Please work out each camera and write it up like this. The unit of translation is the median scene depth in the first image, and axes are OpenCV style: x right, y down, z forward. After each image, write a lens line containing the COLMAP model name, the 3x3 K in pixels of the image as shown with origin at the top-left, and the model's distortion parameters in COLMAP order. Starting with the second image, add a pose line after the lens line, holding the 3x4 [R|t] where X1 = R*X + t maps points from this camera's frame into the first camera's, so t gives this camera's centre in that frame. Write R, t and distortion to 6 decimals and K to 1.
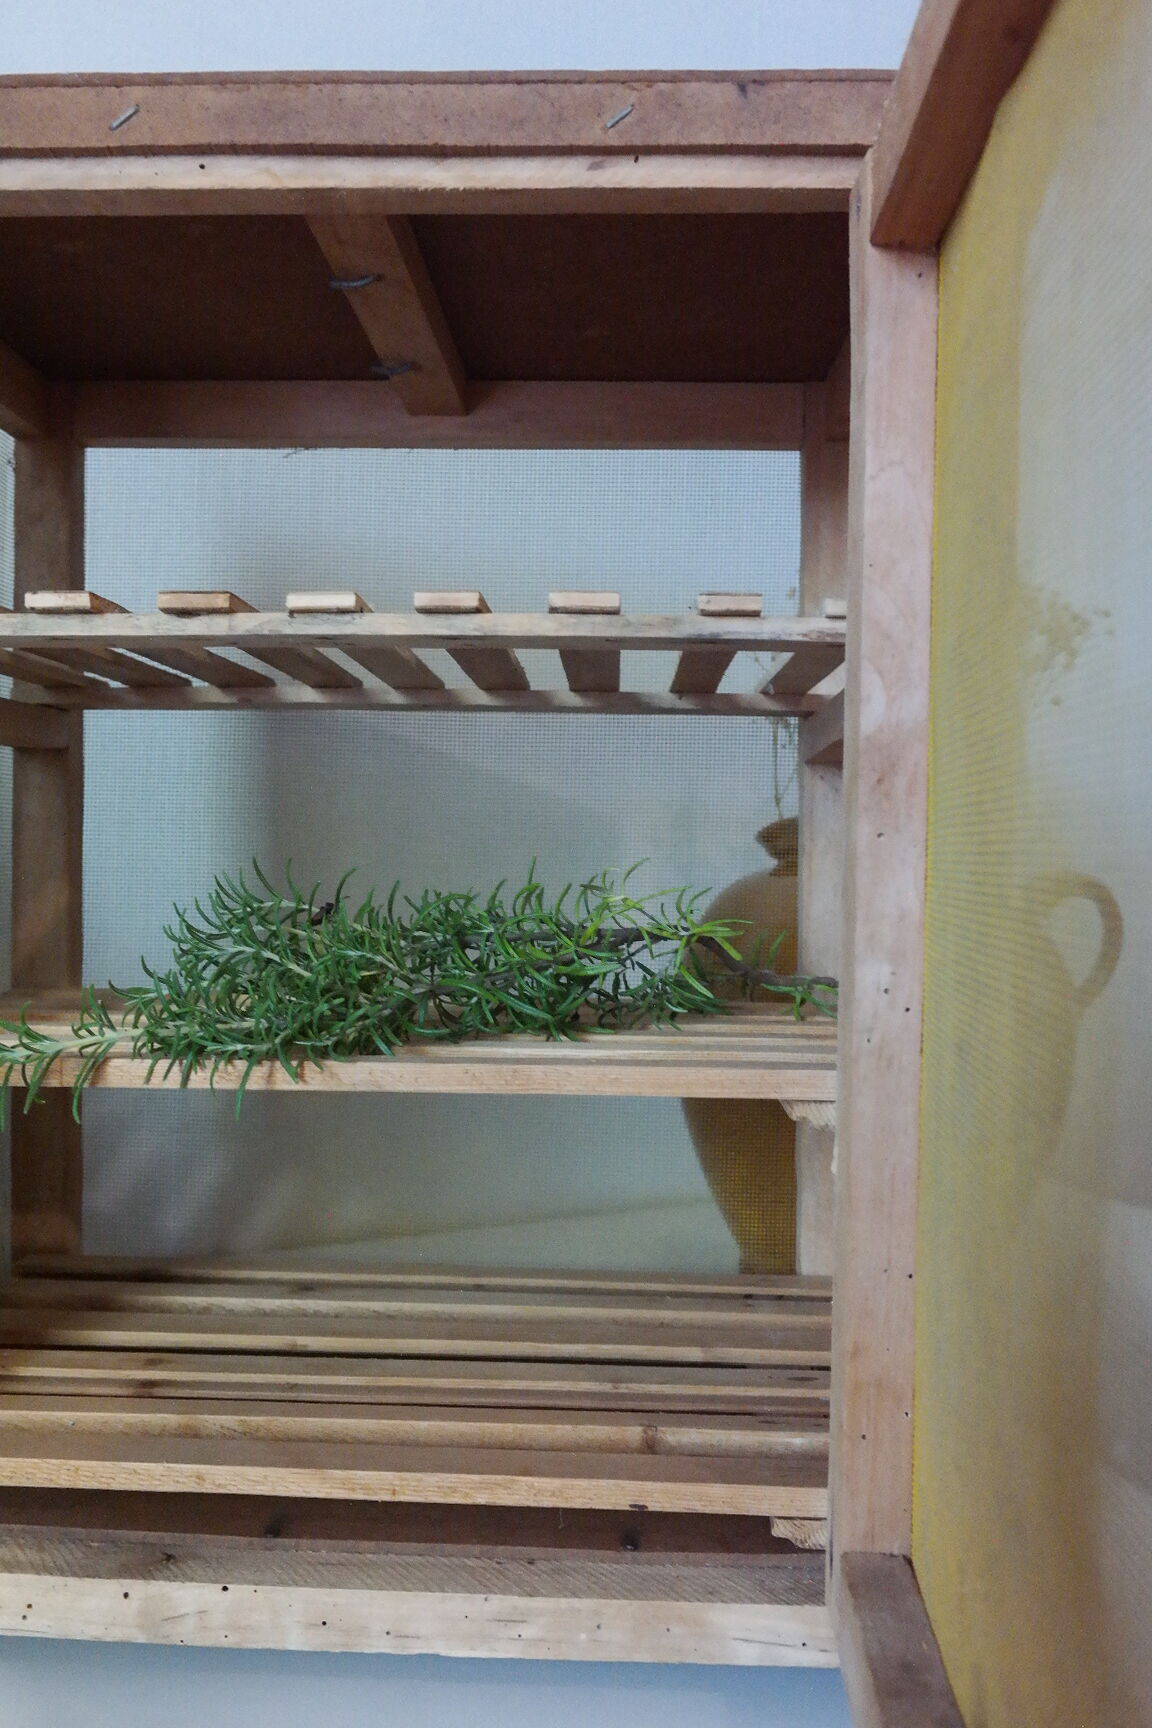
lens RADIAL K [[1443.3, 0, 577.0], [0, 1443.3, 869.3], [0, 0, 1]] dist [-0.013891, -0.006317]
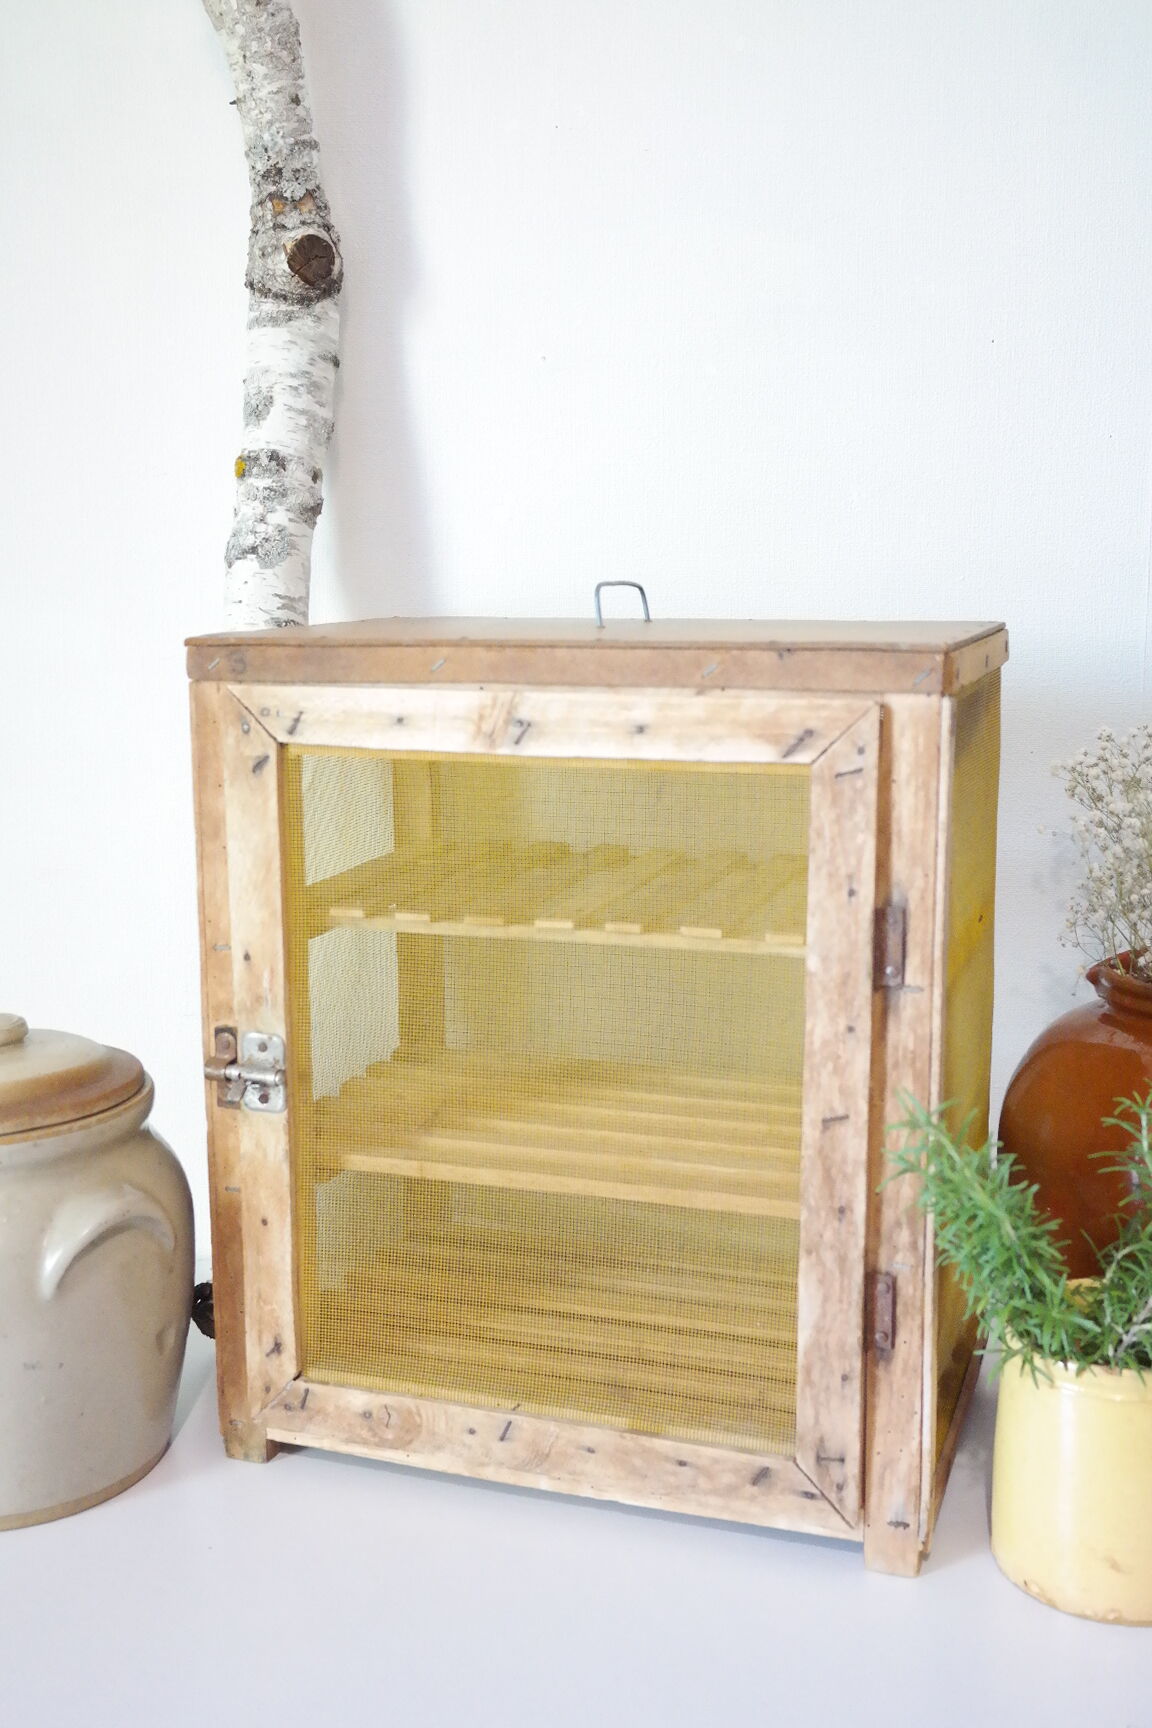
lens RADIAL K [[1885.2, 0, 572.5], [0, 1885.2, 862.8], [0, 0, 1]] dist [-0.009139, 0.010358]
pose [[0.956406, 0.032146, -0.290267, 0.497449], [0.012705, 0.988402, 0.151325, -0.599568], [0.291765, -0.148416, 0.944905, -1.121631]]
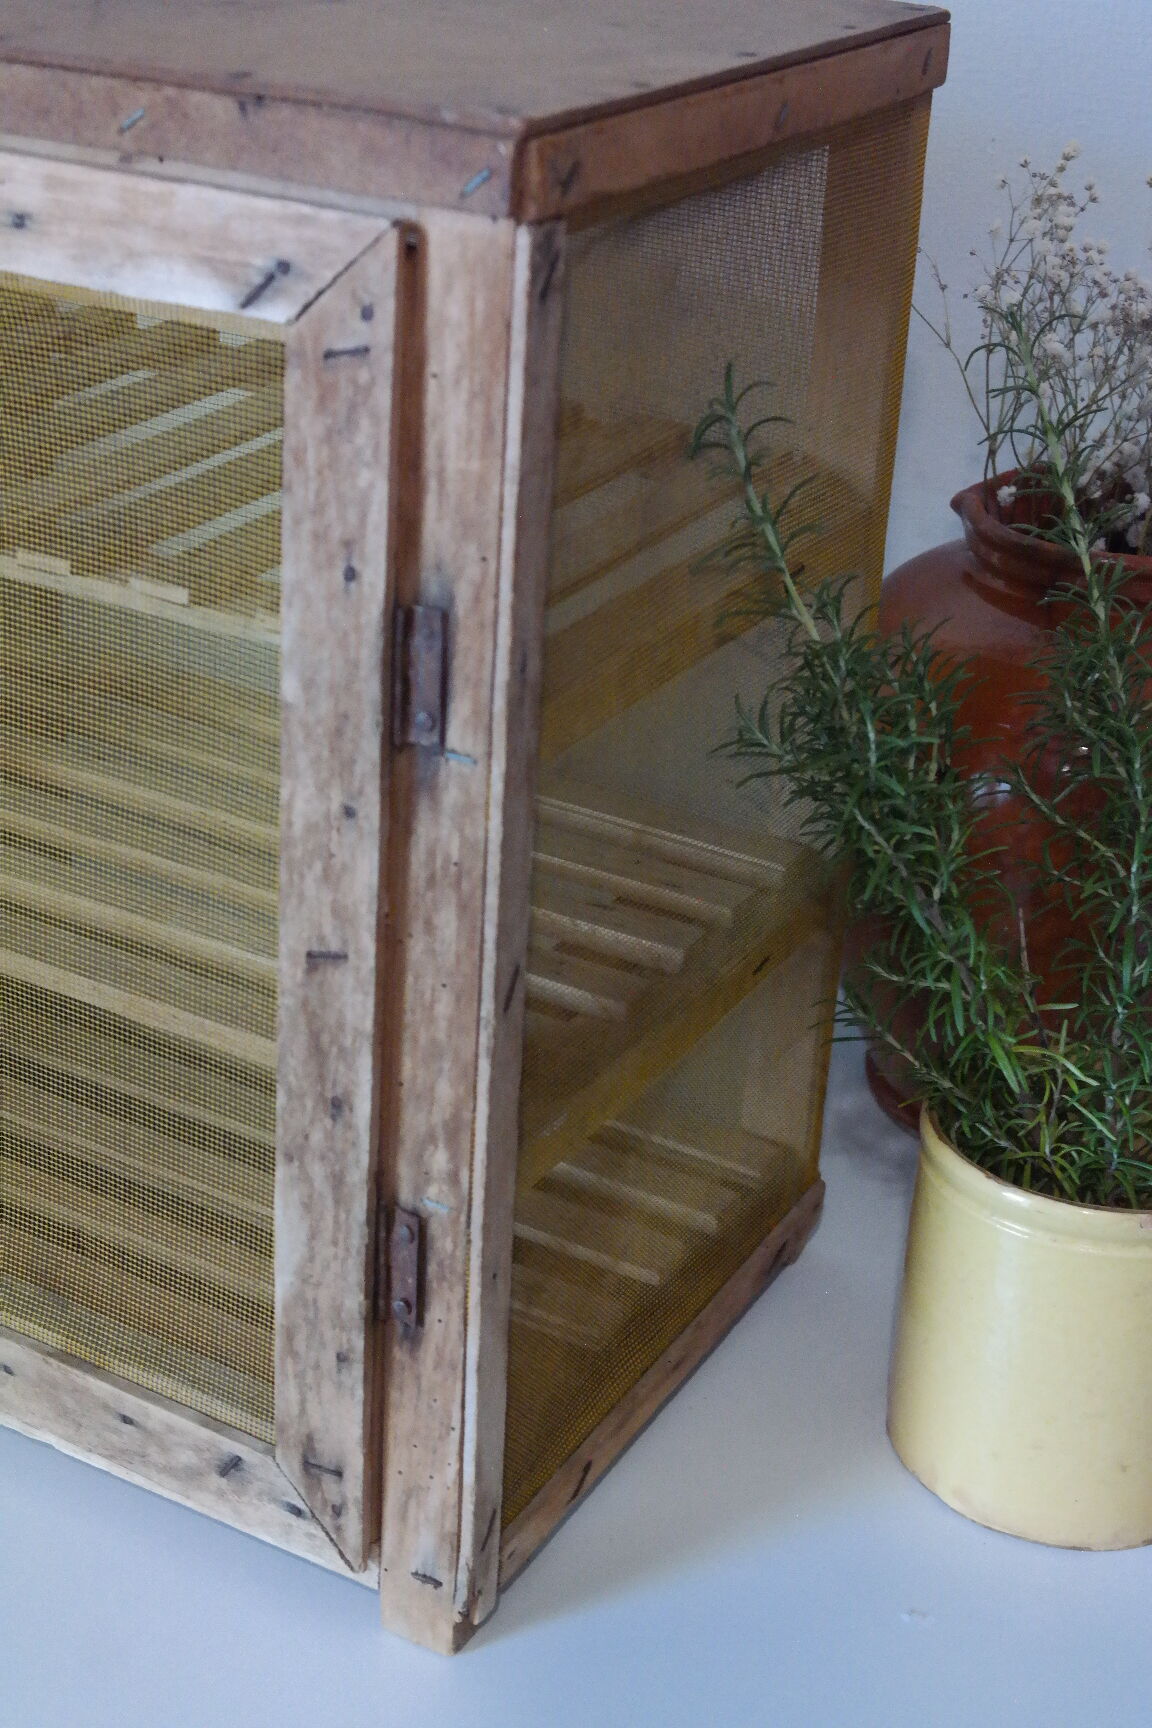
lens RADIAL K [[2600.9, 0, 576.1], [0, 2600.9, 882.6], [0, 0, 1]] dist [-0.034399, 0.077752]
pose [[0.888769, 0.230626, -0.396109, 0.962833], [-0.044432, 0.903474, 0.426333, -0.747793], [0.456198, -0.361312, 0.813227, -0.337179]]
